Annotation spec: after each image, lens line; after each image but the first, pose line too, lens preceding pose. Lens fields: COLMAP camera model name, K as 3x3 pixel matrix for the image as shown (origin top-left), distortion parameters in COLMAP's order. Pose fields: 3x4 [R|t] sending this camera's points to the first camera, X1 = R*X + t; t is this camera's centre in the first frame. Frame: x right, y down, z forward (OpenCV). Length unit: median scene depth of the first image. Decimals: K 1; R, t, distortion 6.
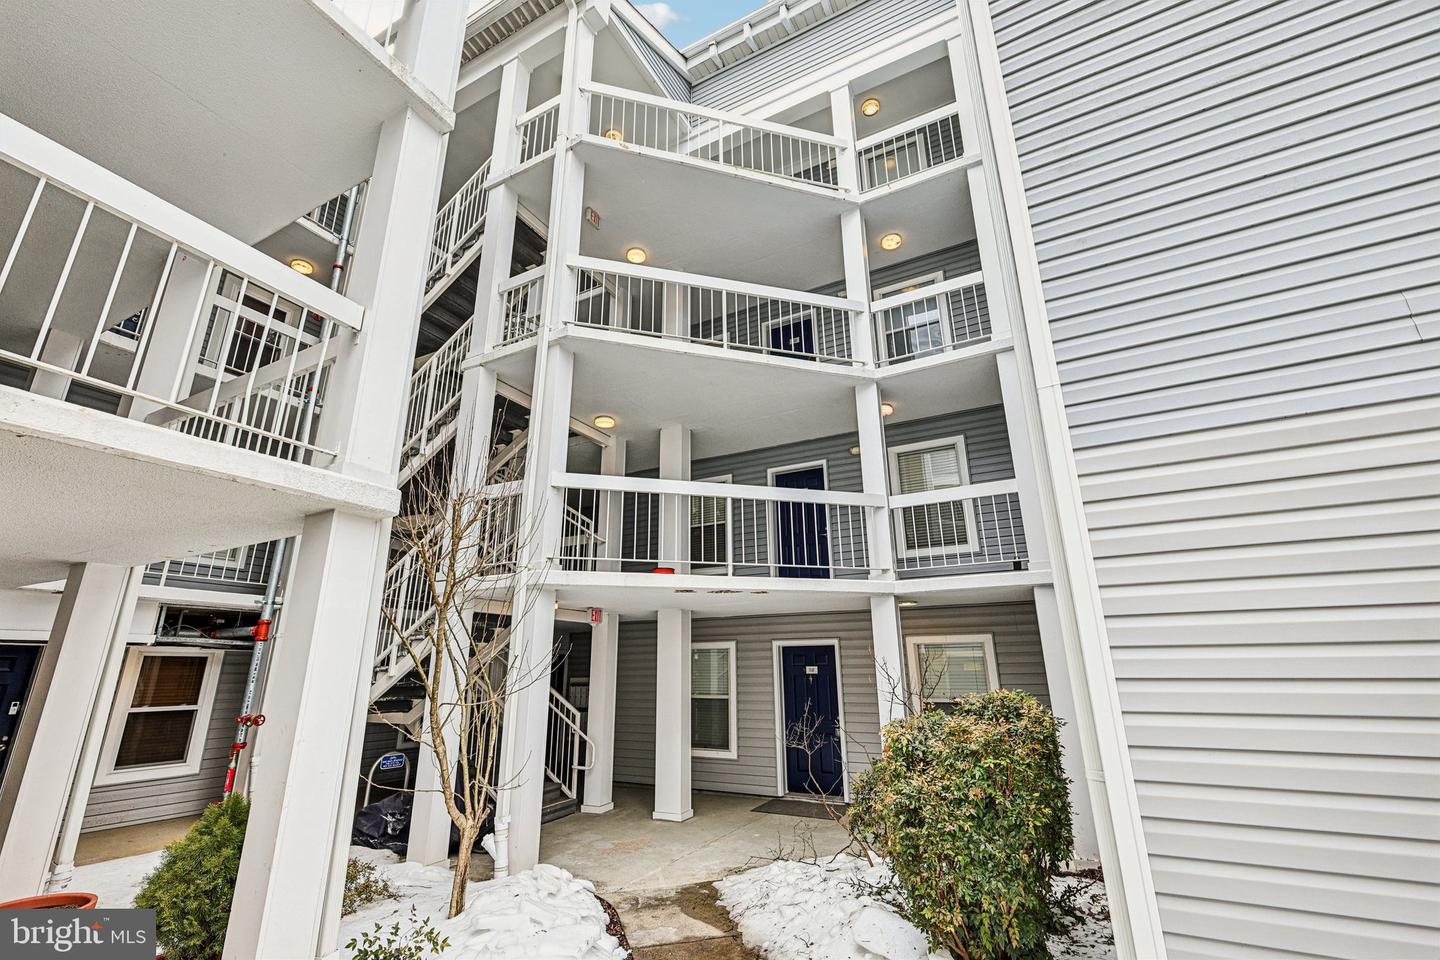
lens RADIAL K [[614.6, 0, 717.3], [0, 614.6, 474.6], [0, 0, 1]] dist [0.001753, 0.000126]
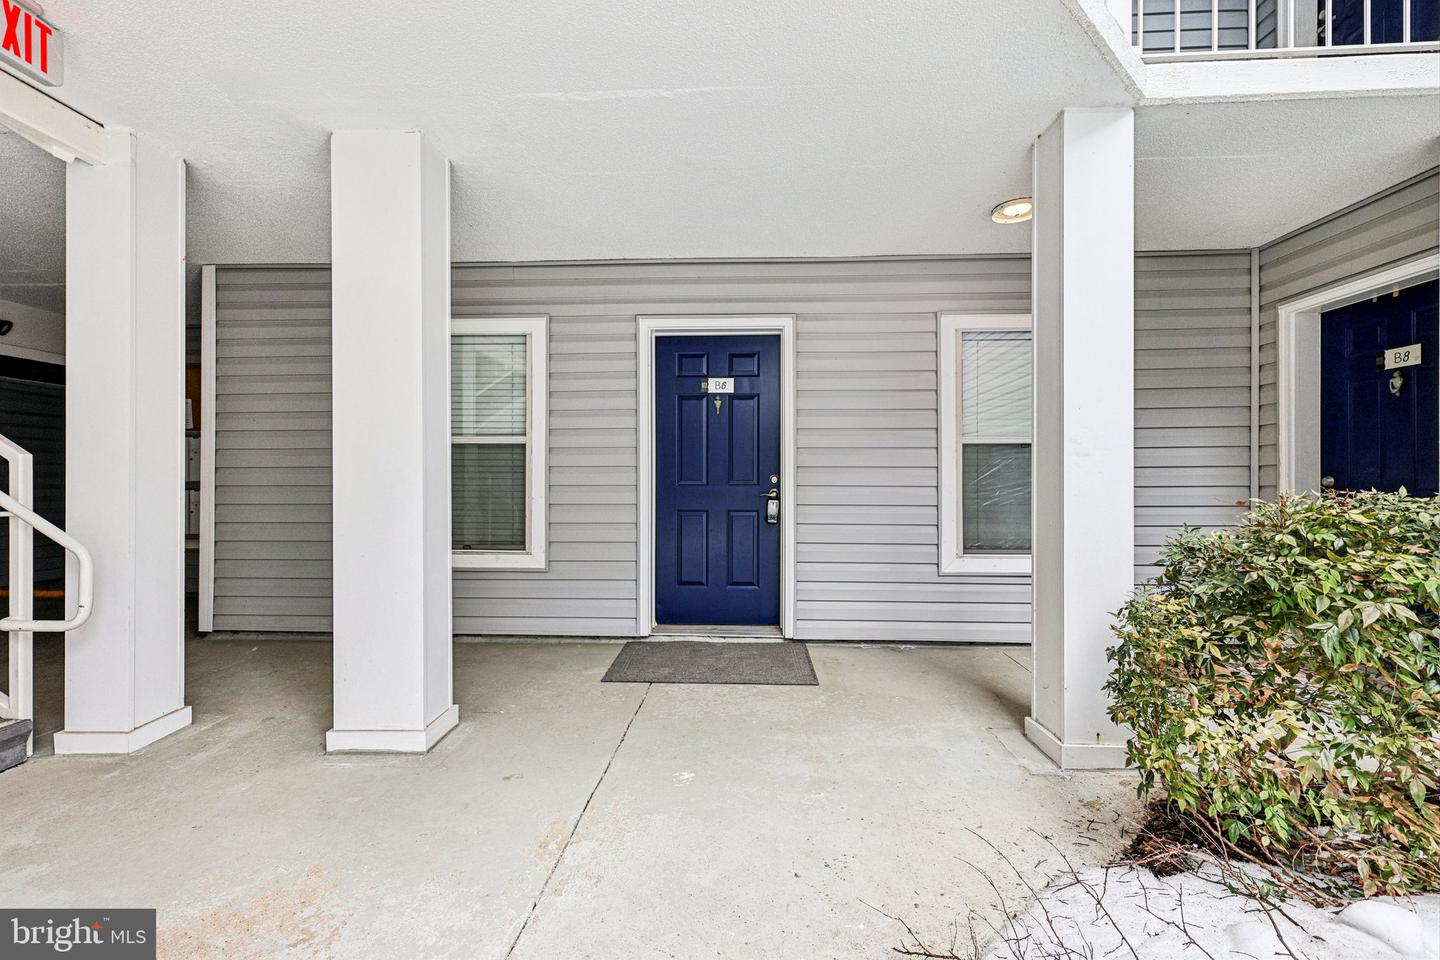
lens RADIAL K [[614.6, 0, 717.3], [0, 614.6, 474.6], [0, 0, 1]] dist [0.001753, 0.000126]
pose [[0.894930, 0.010084, 0.446093, -0.058414], [-0.140631, 0.955167, 0.260535, 0.267321], [-0.423466, -0.295895, 0.856226, 0.593916]]
